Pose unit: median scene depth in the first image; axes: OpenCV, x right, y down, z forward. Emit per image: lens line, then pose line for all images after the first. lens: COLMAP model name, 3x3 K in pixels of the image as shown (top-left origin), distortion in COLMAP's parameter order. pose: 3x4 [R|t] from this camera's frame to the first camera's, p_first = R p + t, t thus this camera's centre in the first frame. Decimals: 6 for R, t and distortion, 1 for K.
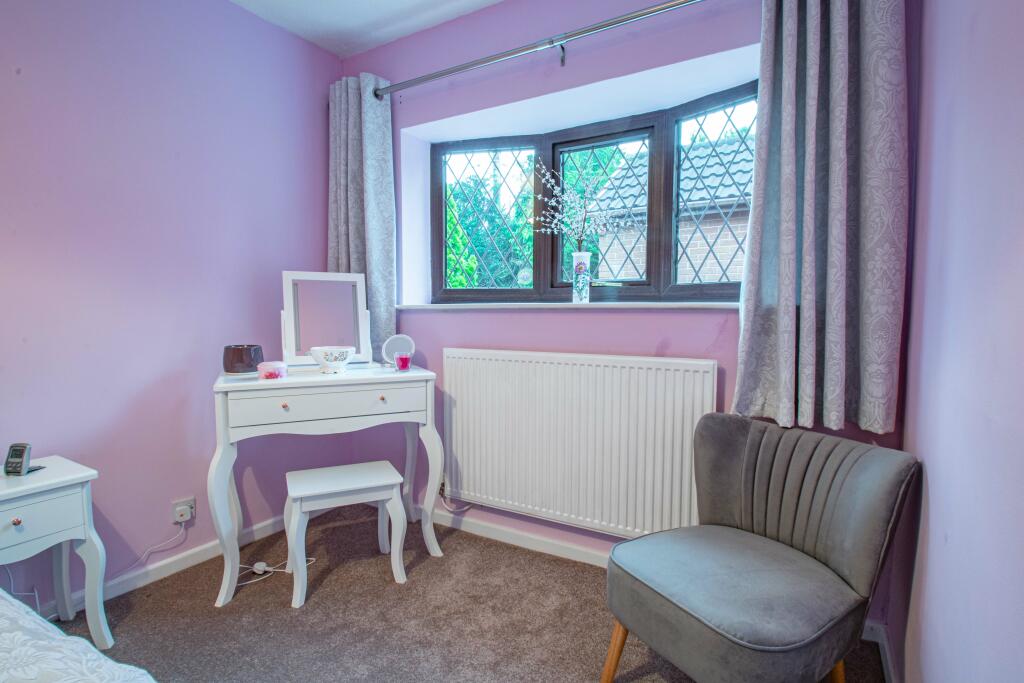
lens RADIAL K [[511.6, 0, 512.6], [0, 511.6, 345.9], [0, 0, 1]] dist [-0.001214, -0.000253]
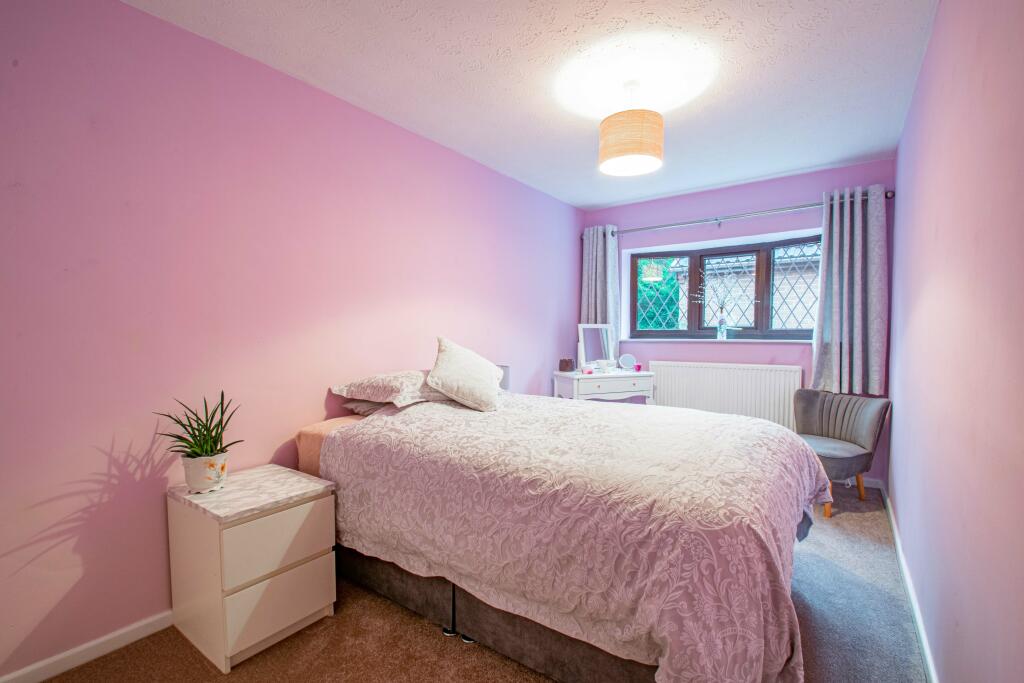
lens RADIAL K [[448.7, 0, 515.1], [0, 448.7, 354.4], [0, 0, 1]] dist [-0.011332, -0.000315]
pose [[0.995983, 0.002762, -0.089499, -0.658712], [-0.004973, 0.999688, -0.024493, 0.030482], [0.089403, 0.024840, 0.995686, -1.032531]]
